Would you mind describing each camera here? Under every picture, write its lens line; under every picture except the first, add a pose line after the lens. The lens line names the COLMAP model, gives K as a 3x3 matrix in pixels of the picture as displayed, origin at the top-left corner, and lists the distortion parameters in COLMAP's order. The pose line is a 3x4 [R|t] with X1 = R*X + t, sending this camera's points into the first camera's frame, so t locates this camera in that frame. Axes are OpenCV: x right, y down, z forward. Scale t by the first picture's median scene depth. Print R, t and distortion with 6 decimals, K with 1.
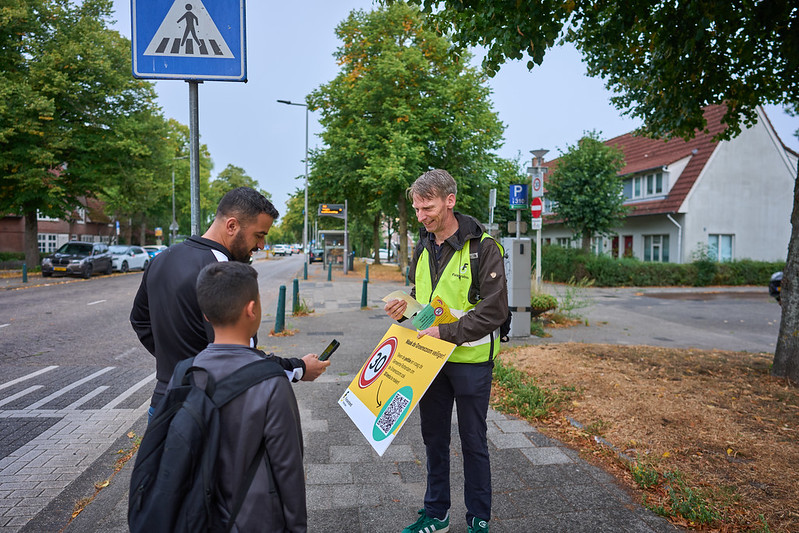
lens RADIAL K [[532.4, 0, 400.6], [0, 532.4, 258.6], [0, 0, 1]] dist [-0.001273, 0.015152]
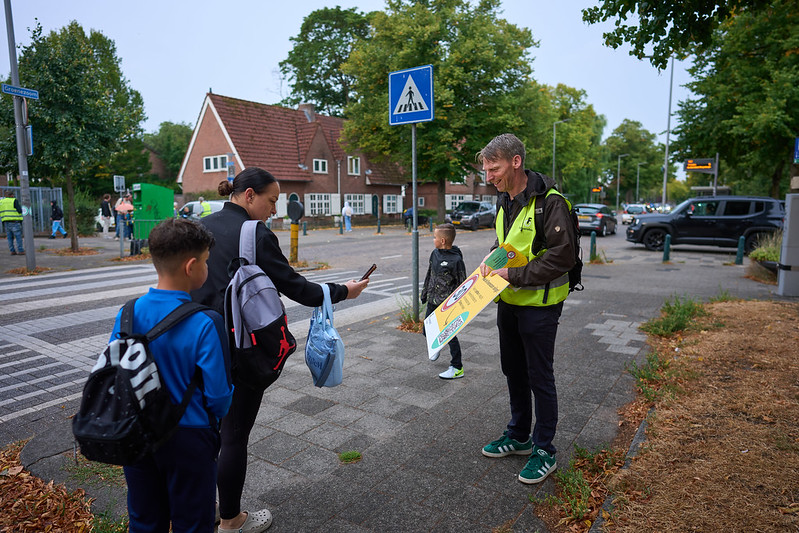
lens RADIAL K [[553.7, 0, 402.7], [0, 553.7, 271.1], [0, 0, 1]] dist [-0.021941, 0.018845]
pose [[0.750502, 0.074829, -0.656618, 0.148328], [-0.010524, 0.994796, 0.101339, 0.002069], [0.660784, -0.069145, 0.747385, -0.094561]]
